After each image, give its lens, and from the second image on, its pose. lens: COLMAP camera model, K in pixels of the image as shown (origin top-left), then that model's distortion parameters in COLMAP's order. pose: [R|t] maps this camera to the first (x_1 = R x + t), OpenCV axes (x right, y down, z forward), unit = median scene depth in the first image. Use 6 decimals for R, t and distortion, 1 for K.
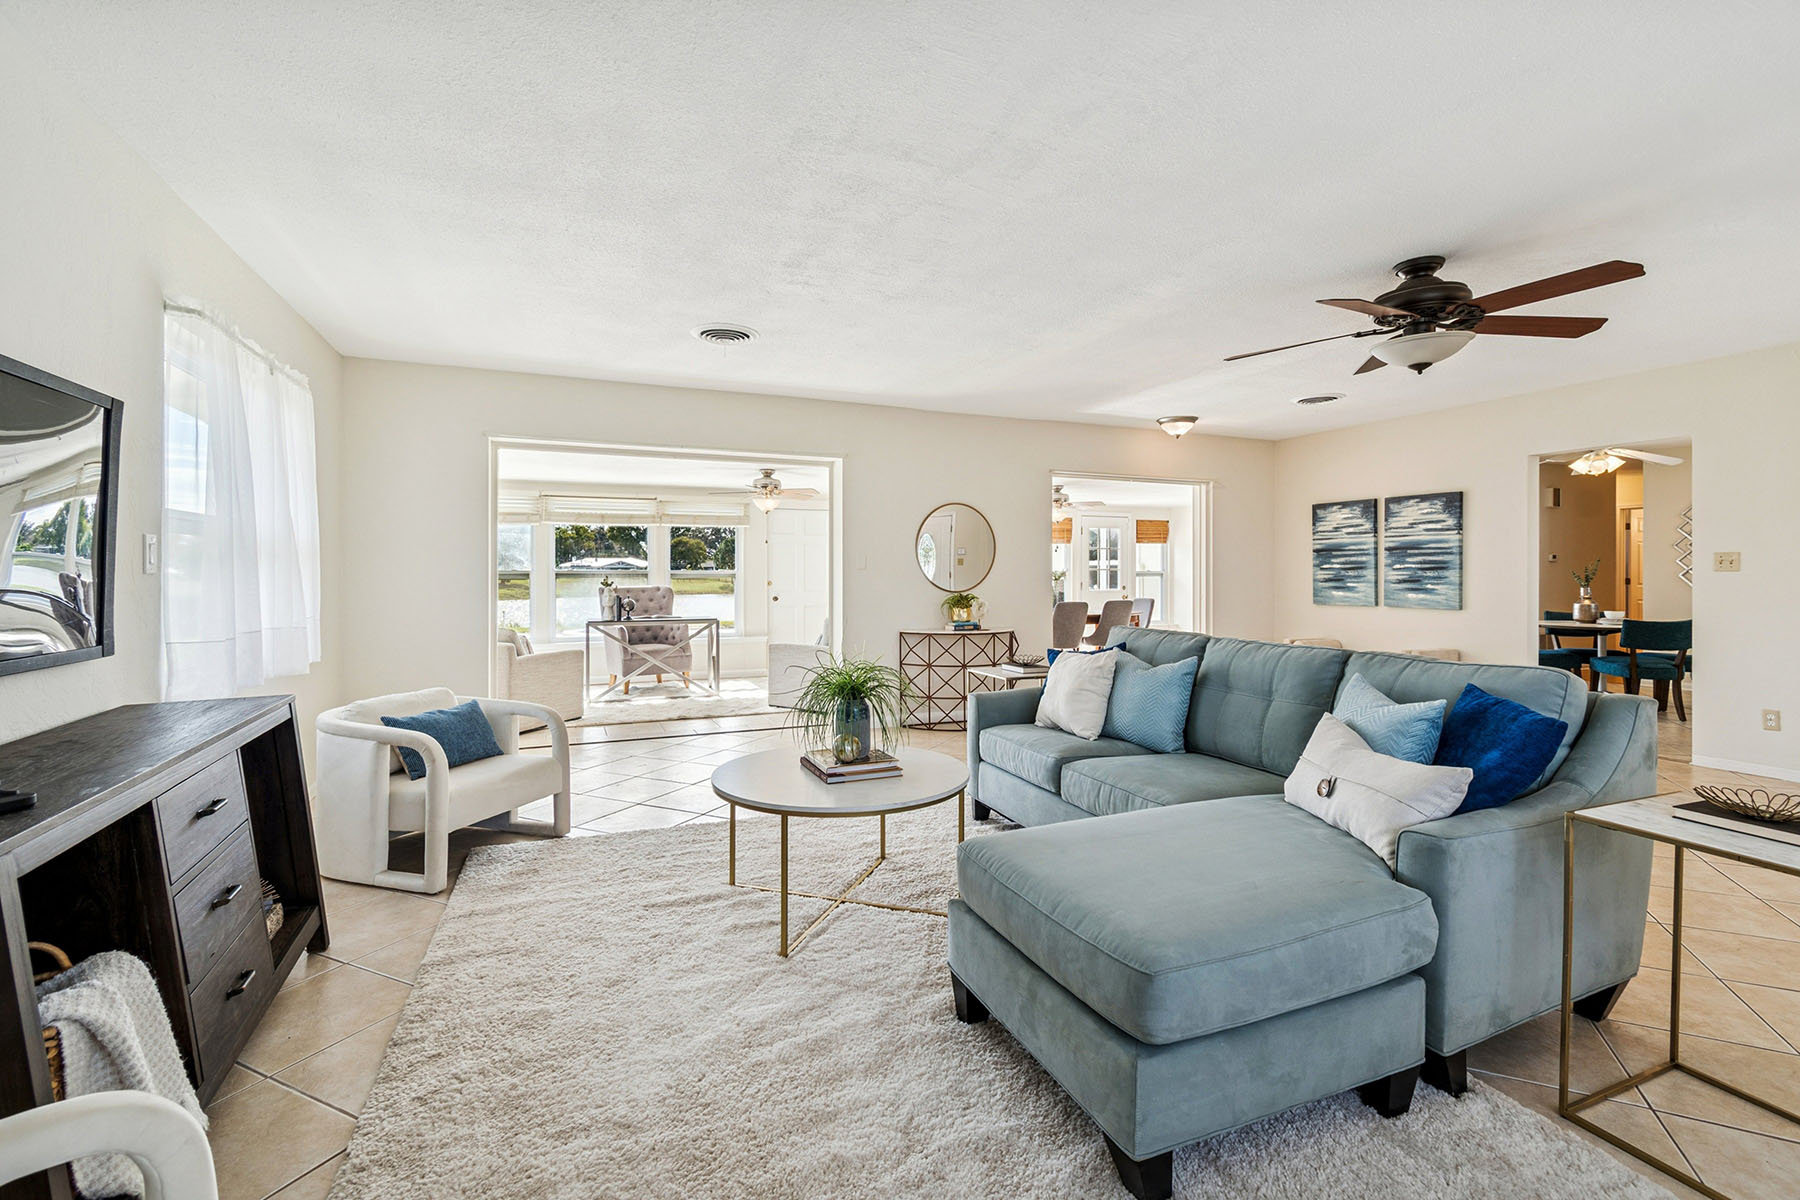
lens RADIAL K [[796.0, 0, 896.4], [0, 796.0, 613.6], [0, 0, 1]] dist [0.001722, -0.000078]
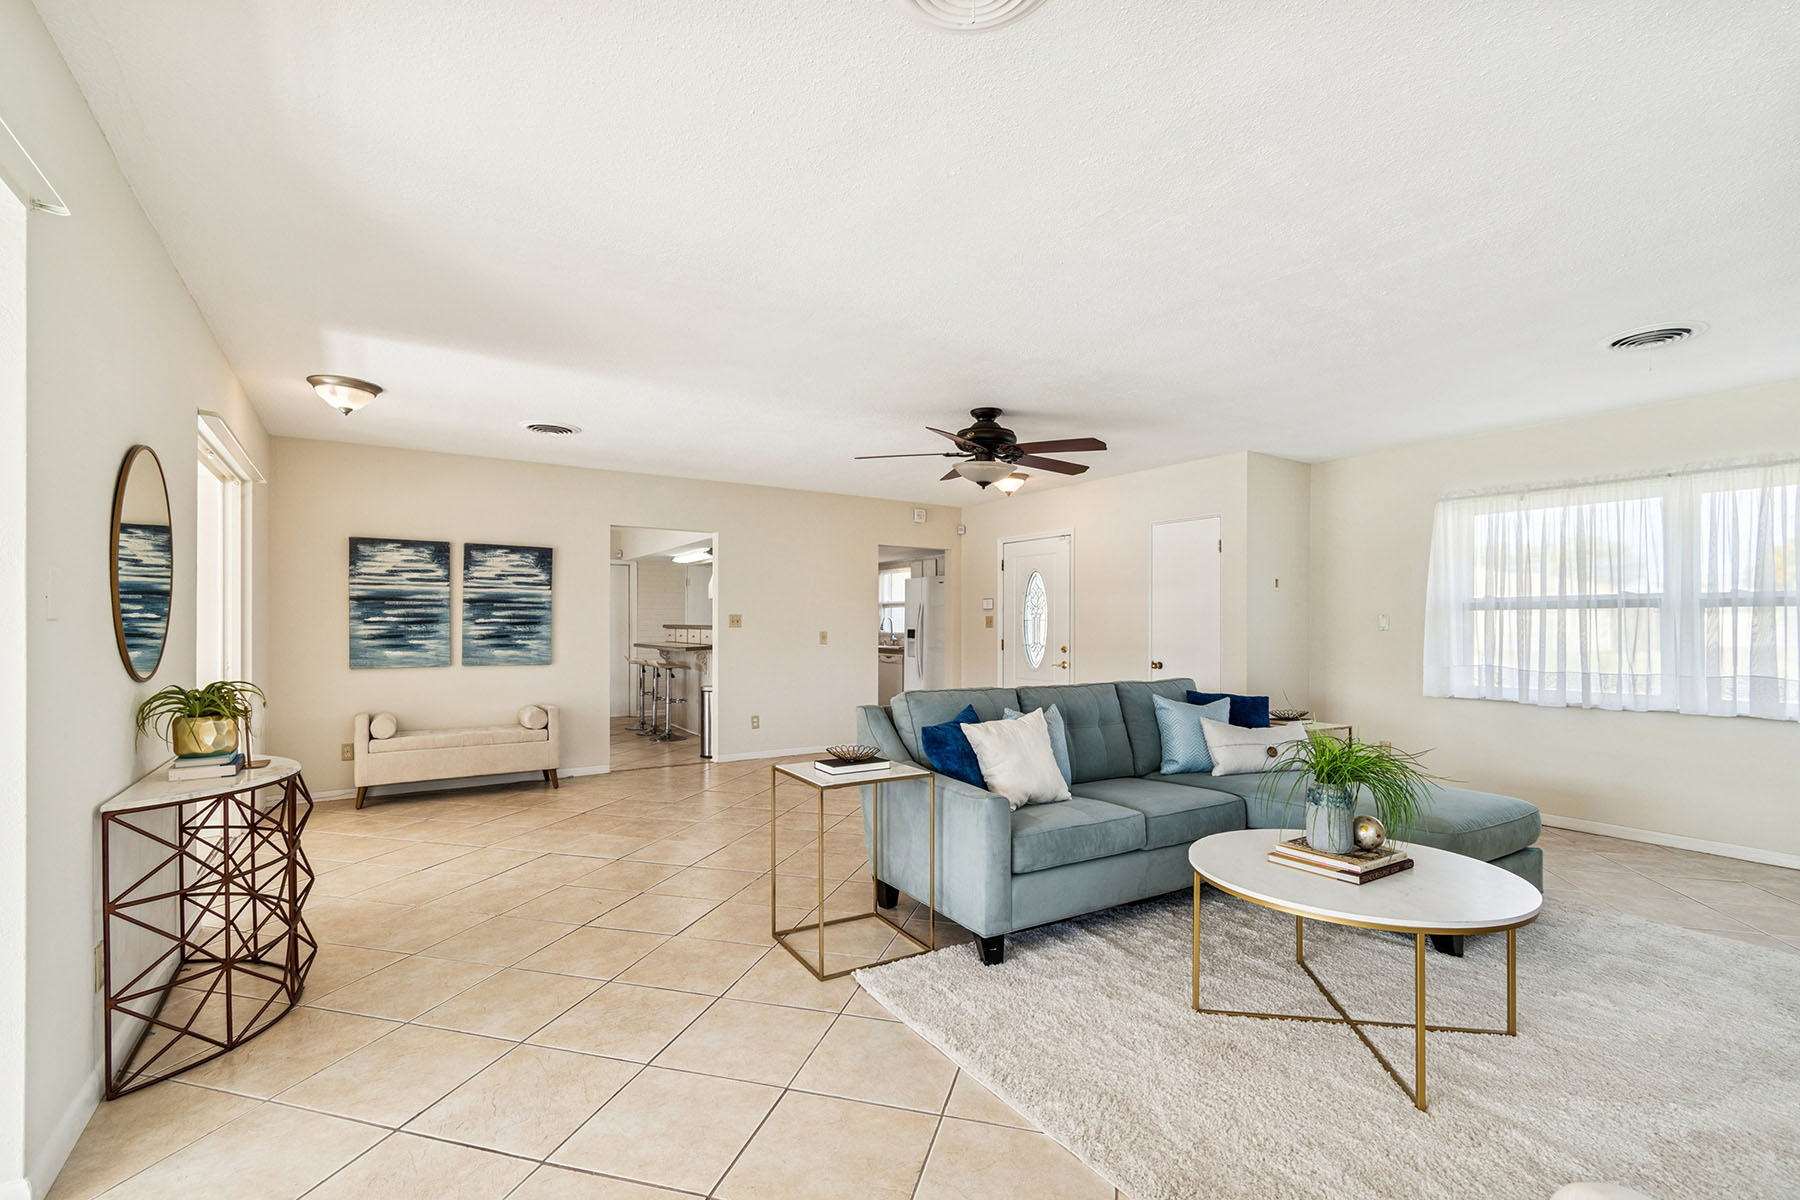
lens RADIAL K [[796.0, 0, 896.4], [0, 796.0, 613.6], [0, 0, 1]] dist [0.001722, -0.000078]
pose [[-0.164564, 0.015446, 0.986245, -0.340027], [0.047452, 0.998844, -0.007726, -0.037552], [-0.985224, 0.045528, -0.165107, 0.680069]]
